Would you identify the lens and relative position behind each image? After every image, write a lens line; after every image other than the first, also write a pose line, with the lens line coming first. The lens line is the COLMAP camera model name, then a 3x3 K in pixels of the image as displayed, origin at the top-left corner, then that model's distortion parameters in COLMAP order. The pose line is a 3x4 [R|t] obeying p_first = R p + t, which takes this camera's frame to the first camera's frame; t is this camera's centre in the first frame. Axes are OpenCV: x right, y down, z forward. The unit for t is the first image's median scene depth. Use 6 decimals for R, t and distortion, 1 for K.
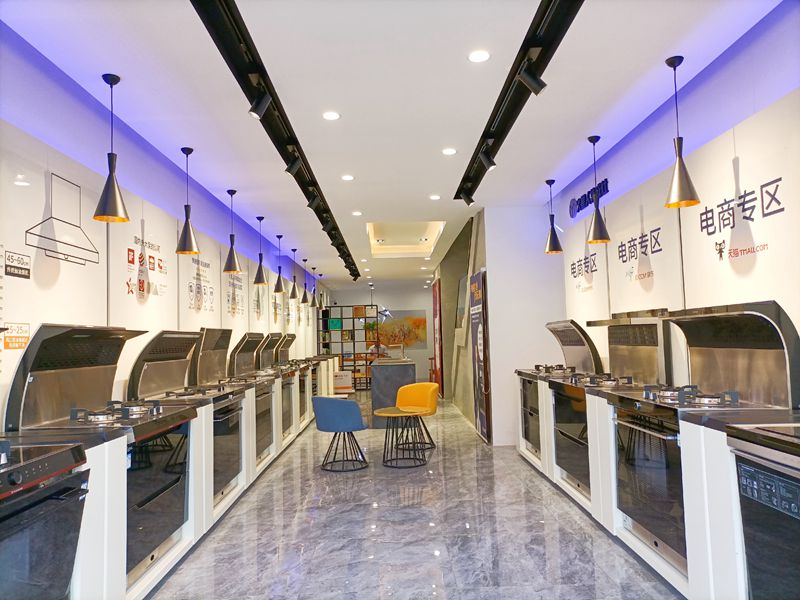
lens RADIAL K [[596.7, 0, 400.0], [0, 596.7, 300.0], [0, 0, 1]] dist [0.031879, -0.014144]
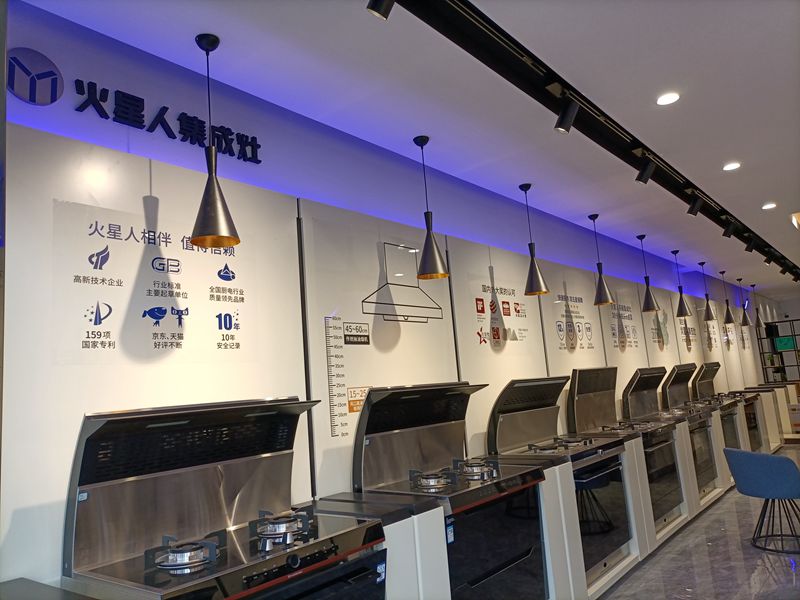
lens RADIAL K [[596.7, 0, 400.0], [0, 596.7, 300.0], [0, 0, 1]] dist [0.031879, -0.014144]
pose [[0.757934, -0.128817, -0.639486, 0.078358], [0.101069, 0.991660, -0.079970, -0.015140], [0.644454, -0.004021, 0.764633, 0.145466]]
